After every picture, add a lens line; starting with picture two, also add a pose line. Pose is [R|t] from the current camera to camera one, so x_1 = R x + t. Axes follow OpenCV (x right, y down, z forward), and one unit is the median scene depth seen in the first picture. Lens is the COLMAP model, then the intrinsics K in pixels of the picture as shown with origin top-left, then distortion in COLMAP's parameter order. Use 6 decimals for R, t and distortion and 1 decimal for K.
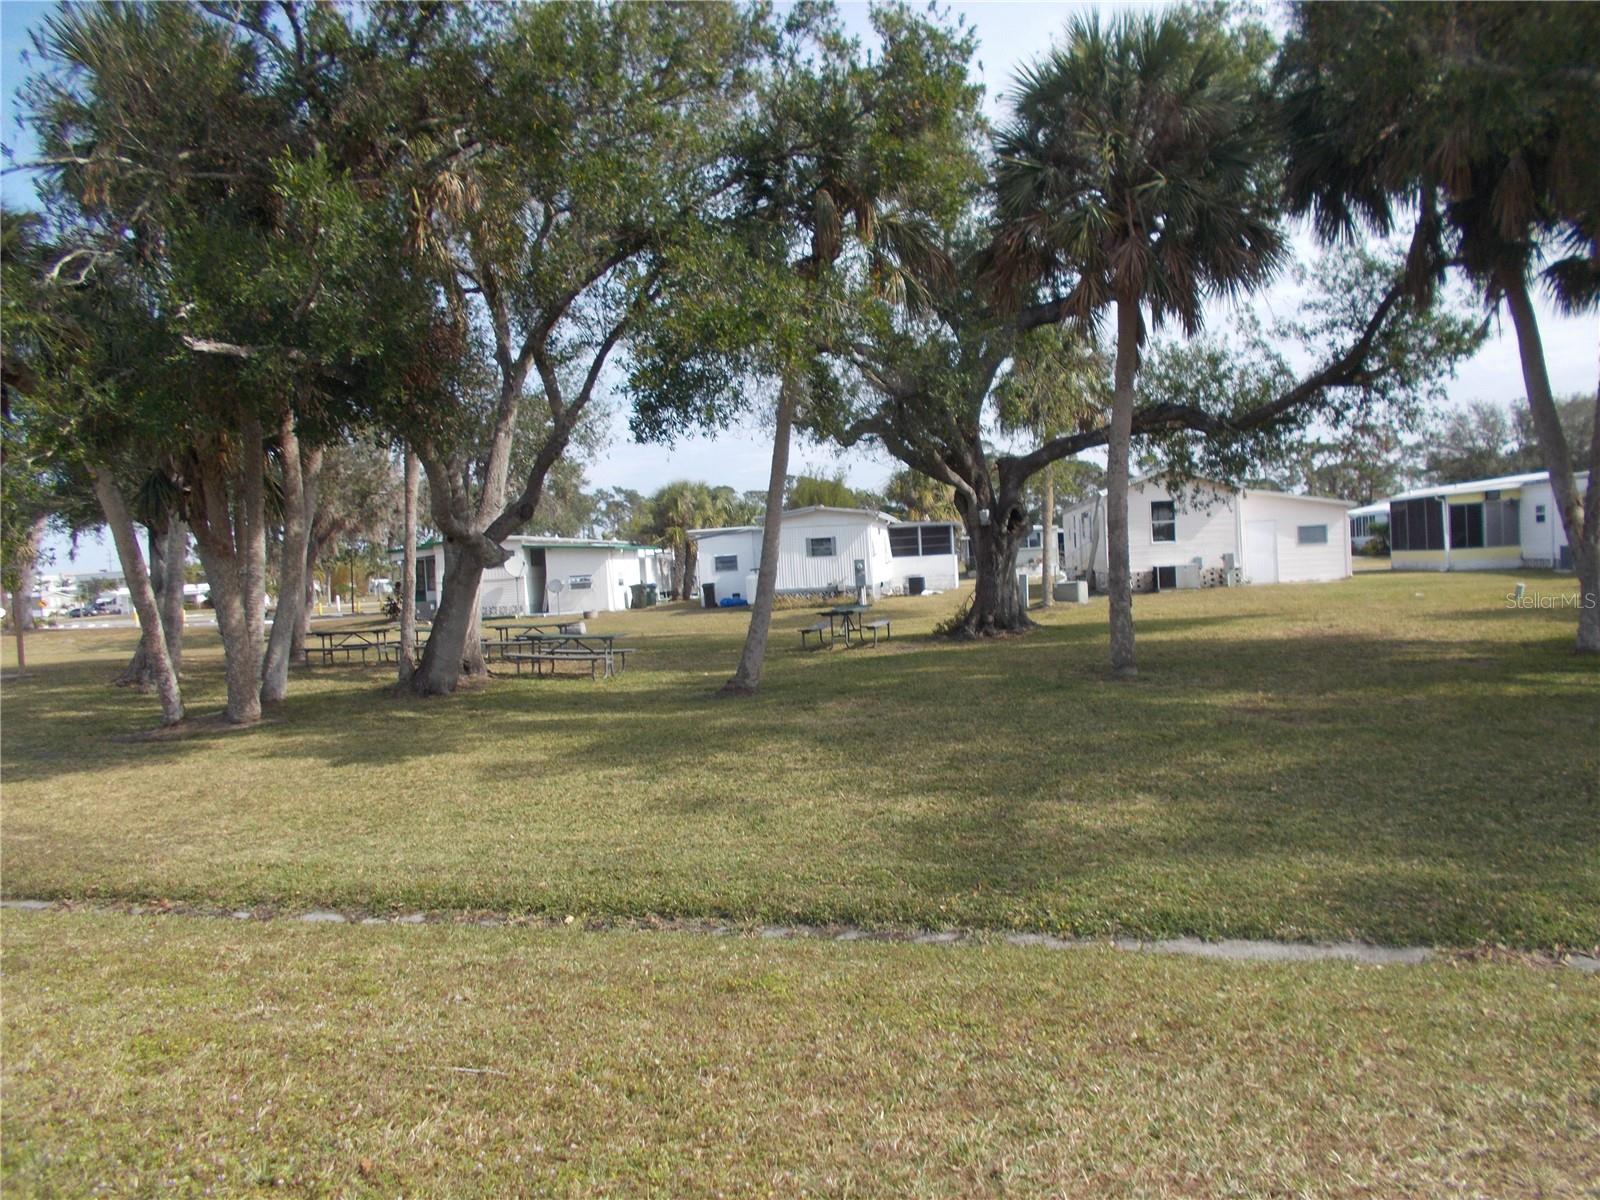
lens RADIAL K [[1247.3, 0, 798.2], [0, 1247.3, 603.2], [0, 0, 1]] dist [0.022200, -0.016329]
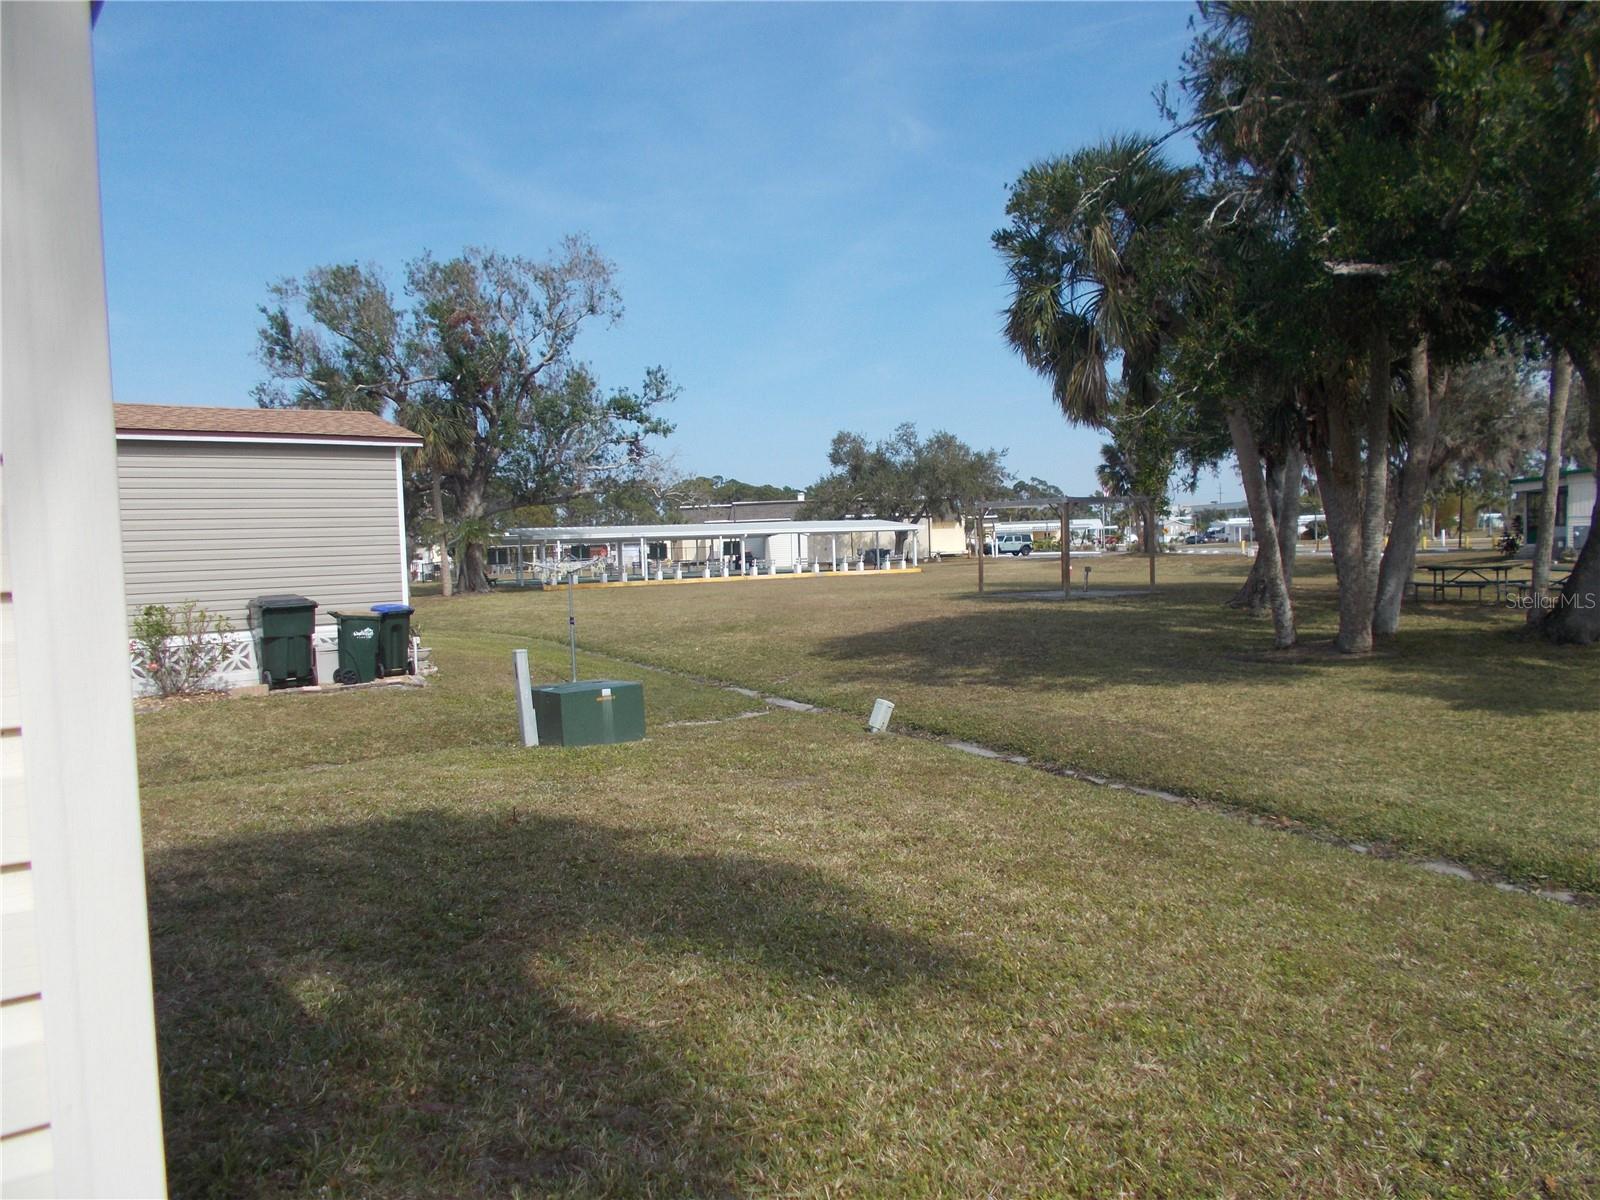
lens RADIAL K [[1234.3, 0, 800.0], [0, 1234.3, 600.0], [0, 0, 1]] dist [0.023247, -0.009160]
pose [[0.676404, 0.066451, -0.733527, -0.026245], [-0.028384, 0.997534, 0.064194, 0.003388], [0.735984, -0.022601, 0.676622, 0.016684]]
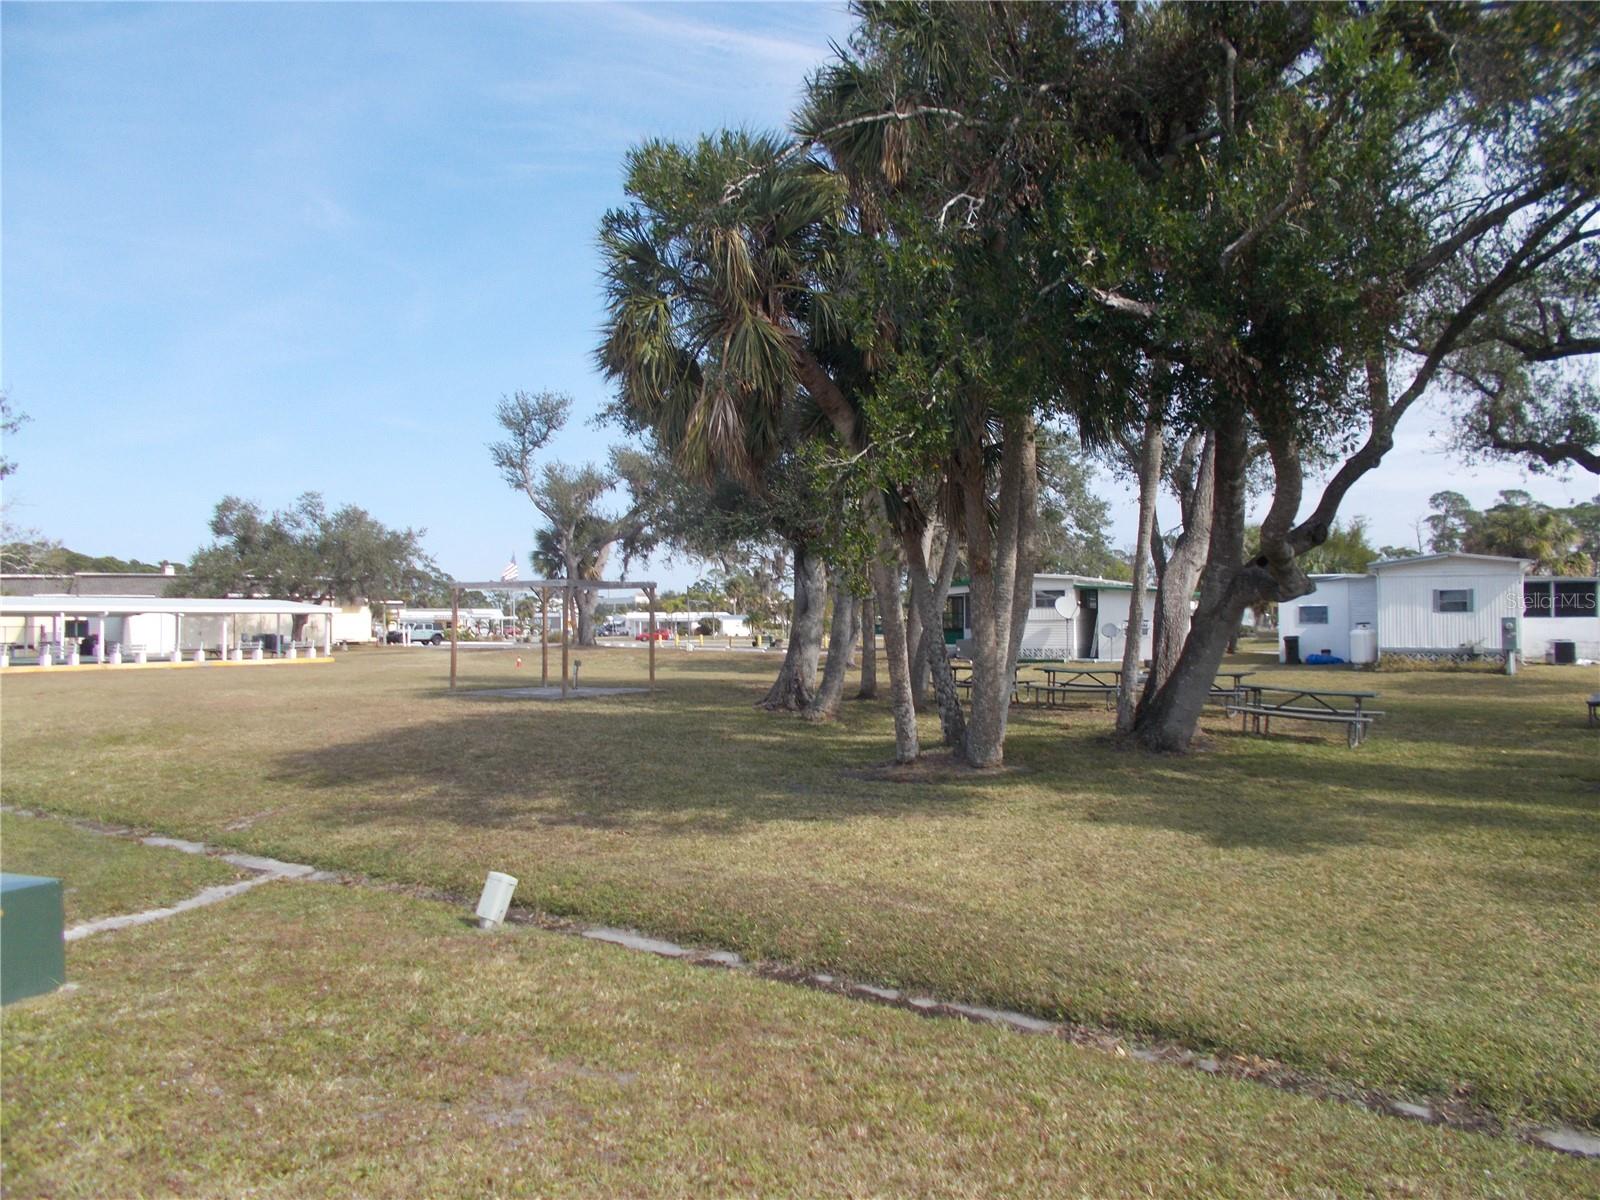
lens RADIAL K [[1247.3, 0, 798.2], [0, 1247.3, 603.2], [0, 0, 1]] dist [0.022200, -0.016329]
pose [[0.938784, 0.044801, -0.341581, -0.331492], [-0.057471, 0.997981, -0.027056, 0.015823], [0.339679, 0.045030, 0.939463, 0.174022]]
